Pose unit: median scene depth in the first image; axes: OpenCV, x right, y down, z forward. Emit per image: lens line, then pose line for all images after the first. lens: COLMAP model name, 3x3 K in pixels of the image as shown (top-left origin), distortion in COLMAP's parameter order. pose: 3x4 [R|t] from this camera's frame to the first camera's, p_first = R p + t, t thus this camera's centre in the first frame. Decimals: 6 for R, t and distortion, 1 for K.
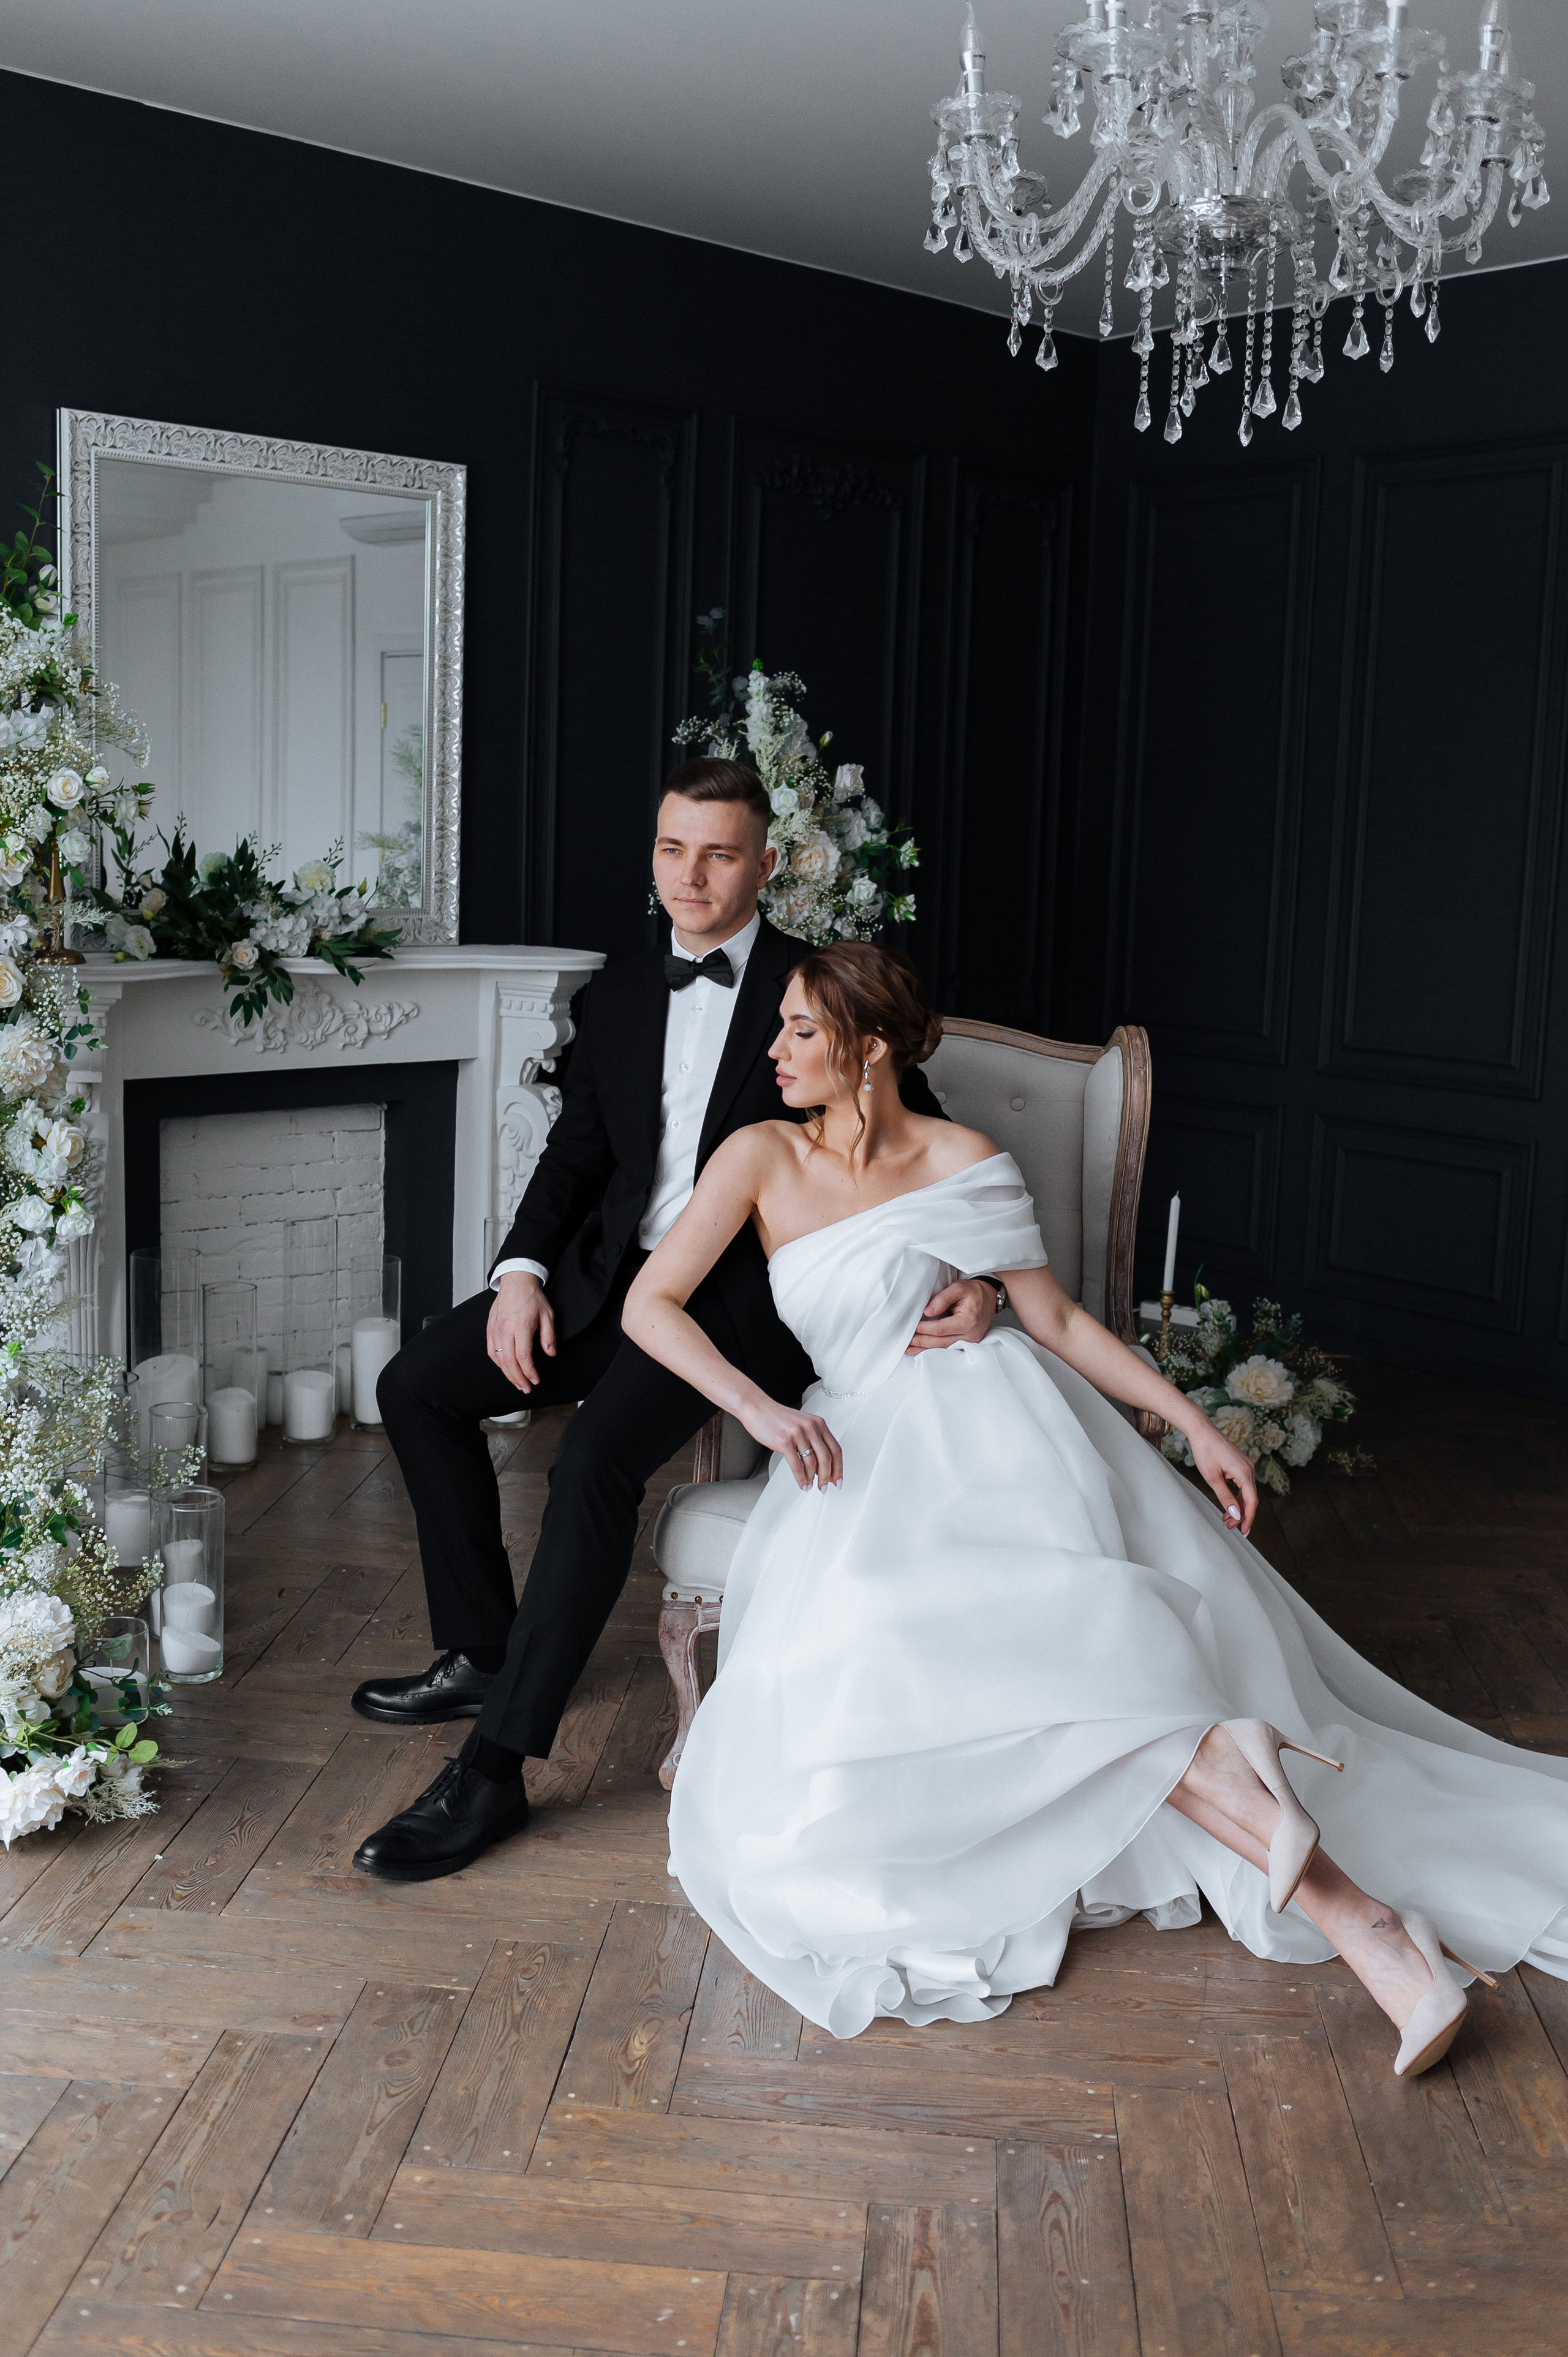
lens RADIAL K [[2279.7, 0, 805.5], [0, 2279.7, 1166.5], [0, 0, 1]] dist [-0.076257, 0.000000]
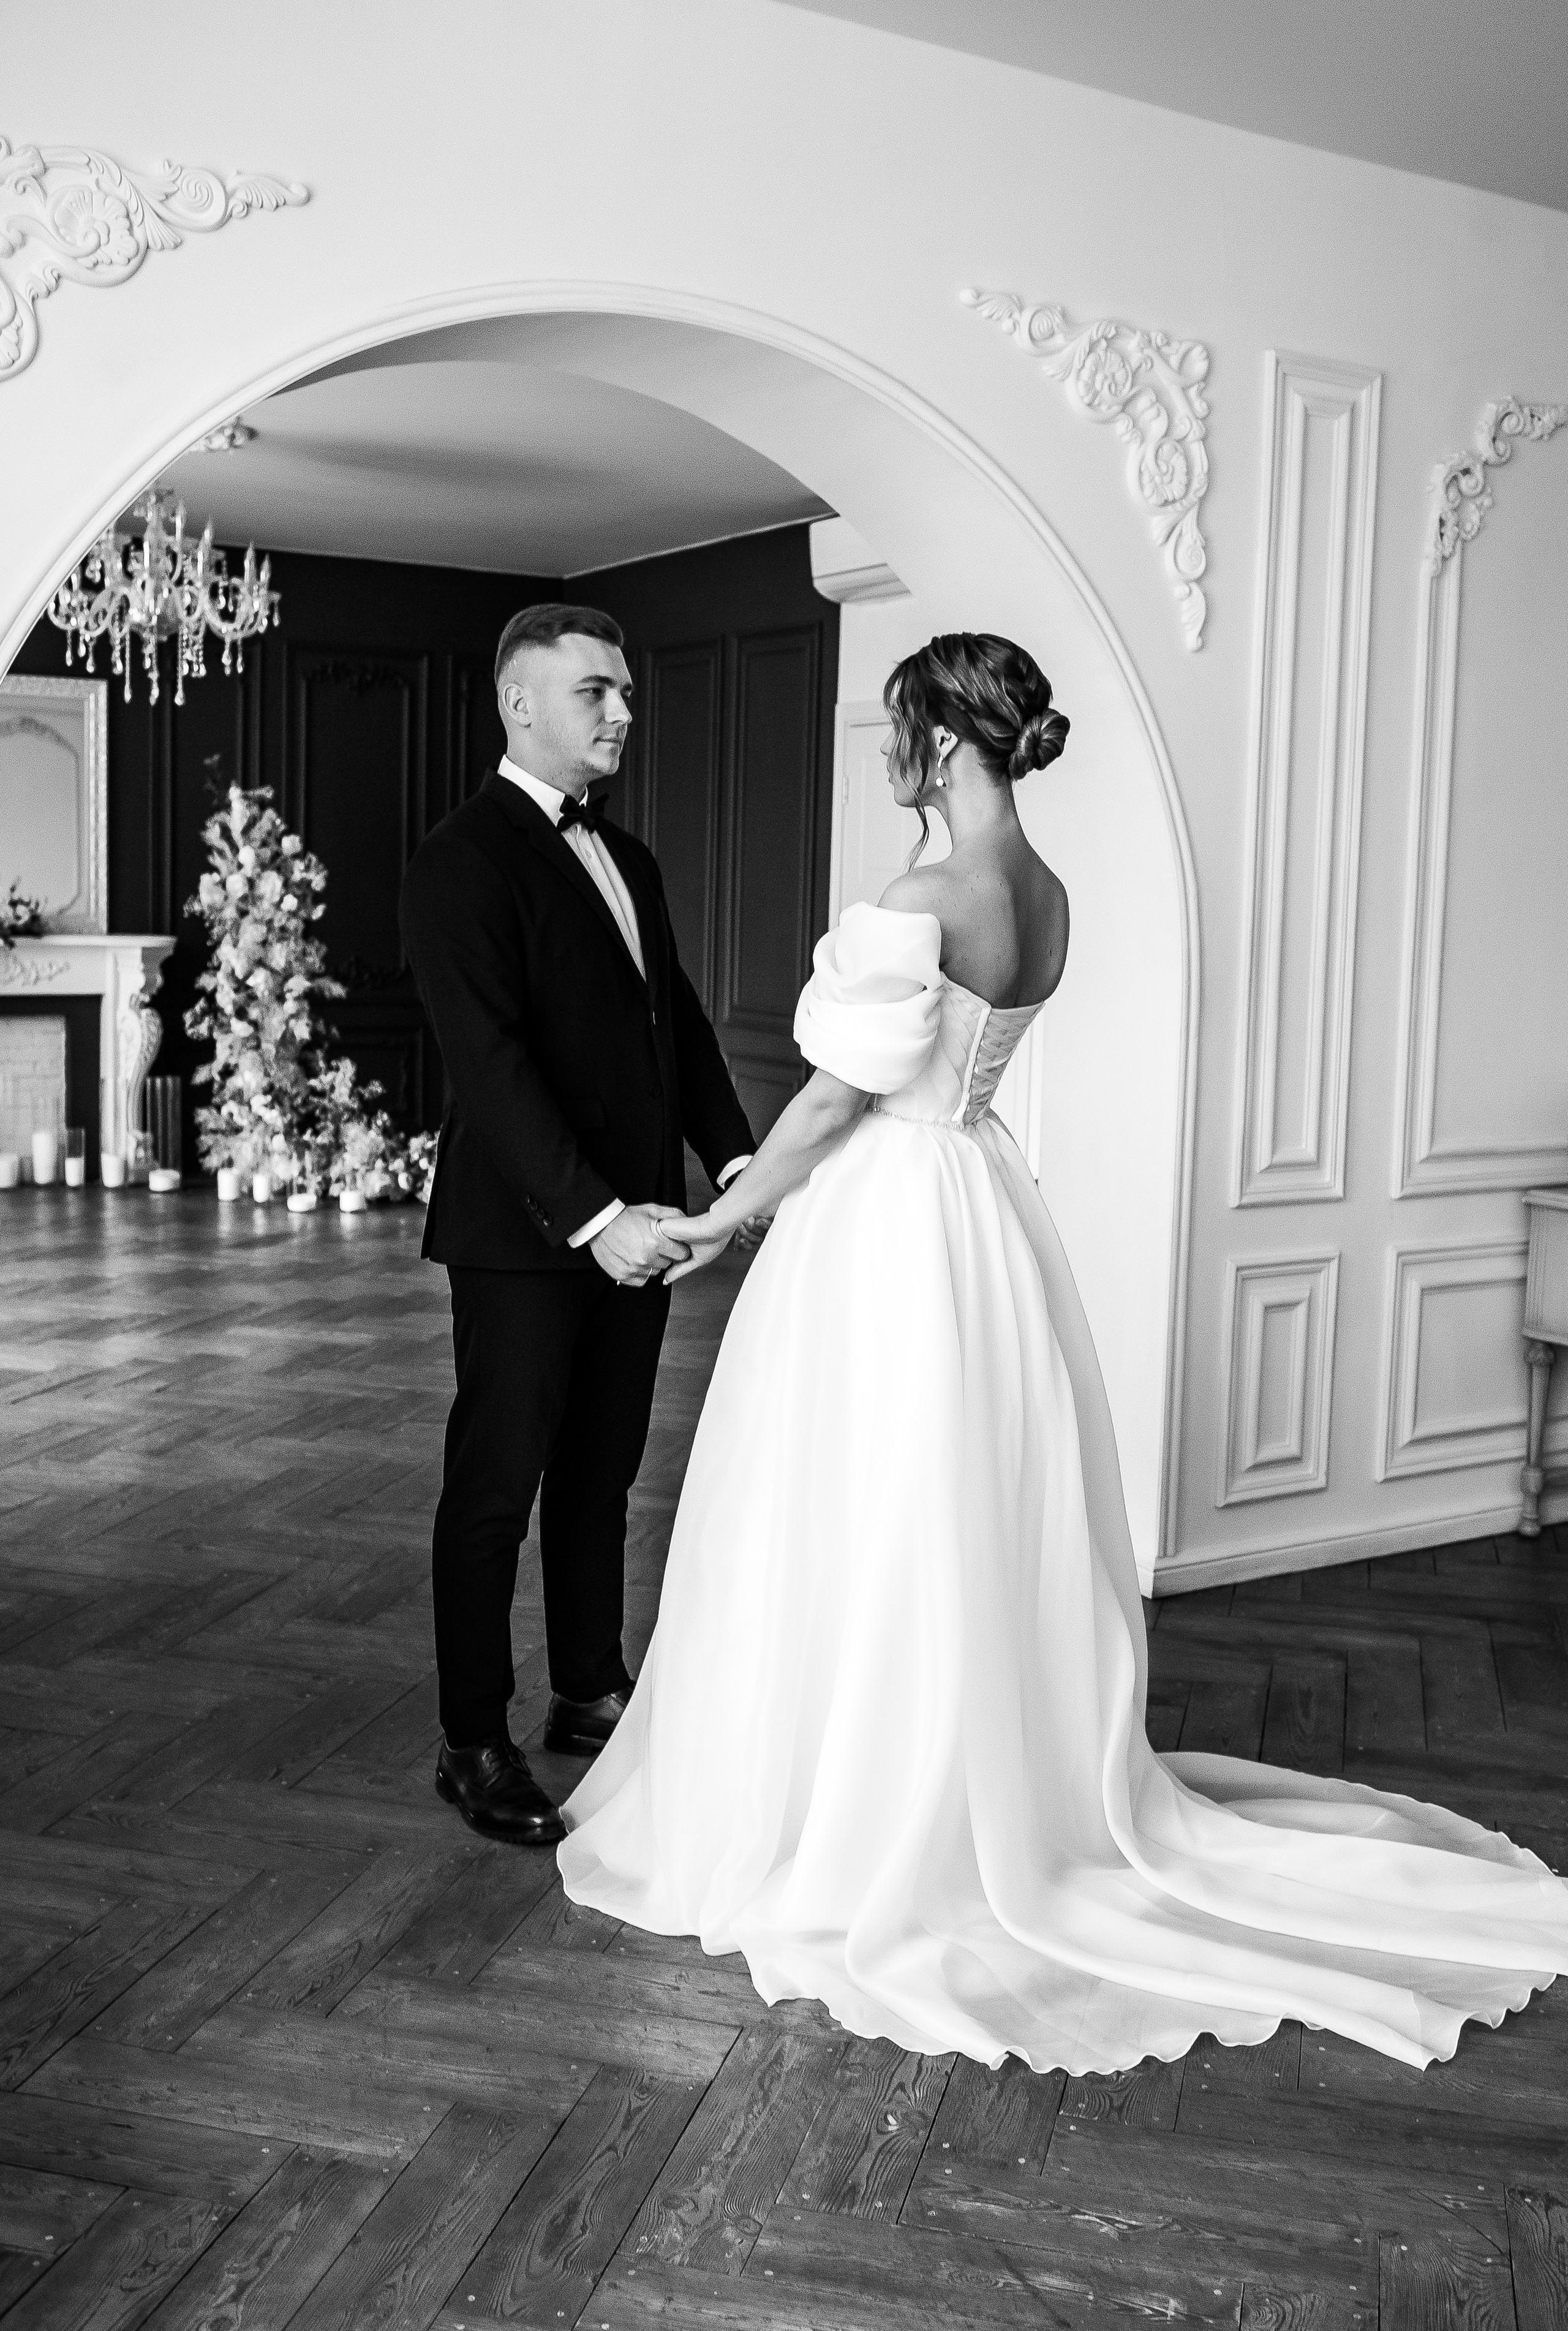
lens RADIAL K [[2254.9, 0, 782.8], [0, 2254.9, 1170.7], [0, 0, 1]] dist [-0.076257, 0.000000]
pose [[0.984801, 0.016975, -0.172854, 0.784086], [-0.021745, 0.999432, -0.025735, 0.144452], [0.172319, 0.029103, 0.984611, -0.776838]]
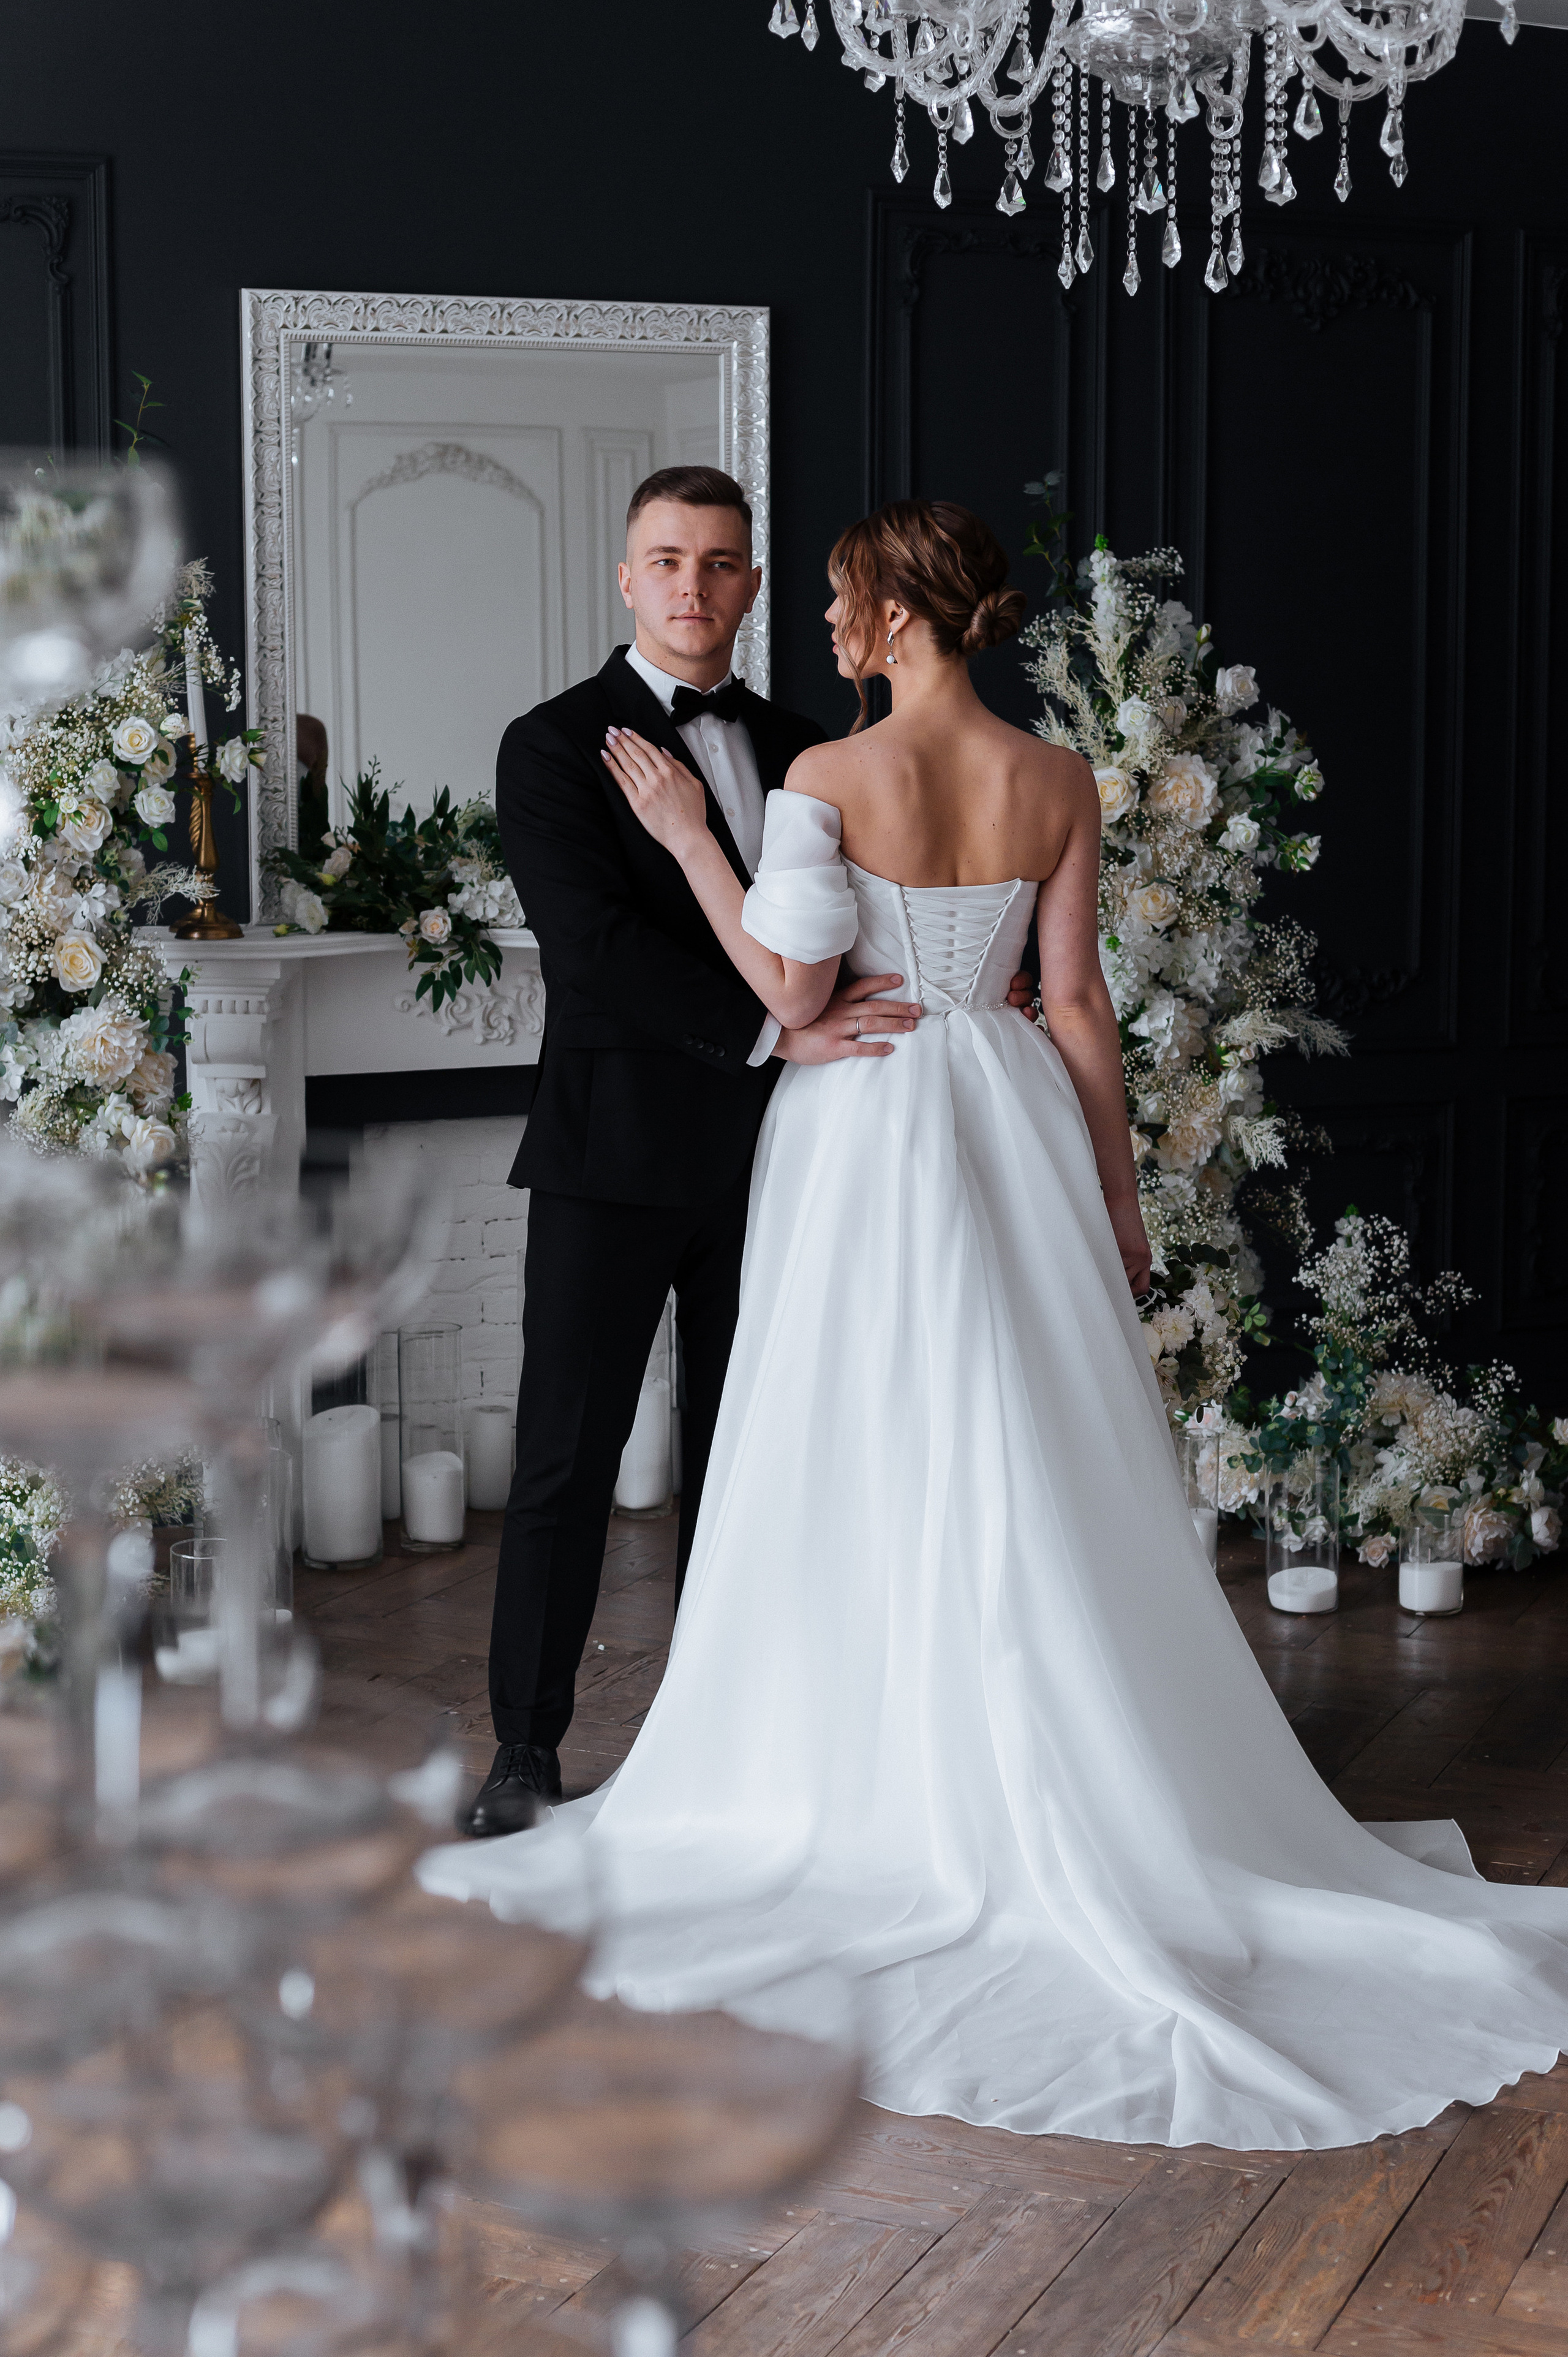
lens RADIAL K [[3501.2, 0, 785.7], [0, 3501.2, 1178.5], [0, 0, 1]] dist [-0.129467, 0.000000]
pose [[0.934614, 0.013146, -0.355421, 0.312116], [-0.019981, 0.999679, -0.015568, 0.015786], [0.355102, 0.021652, 0.934577, -0.141466]]
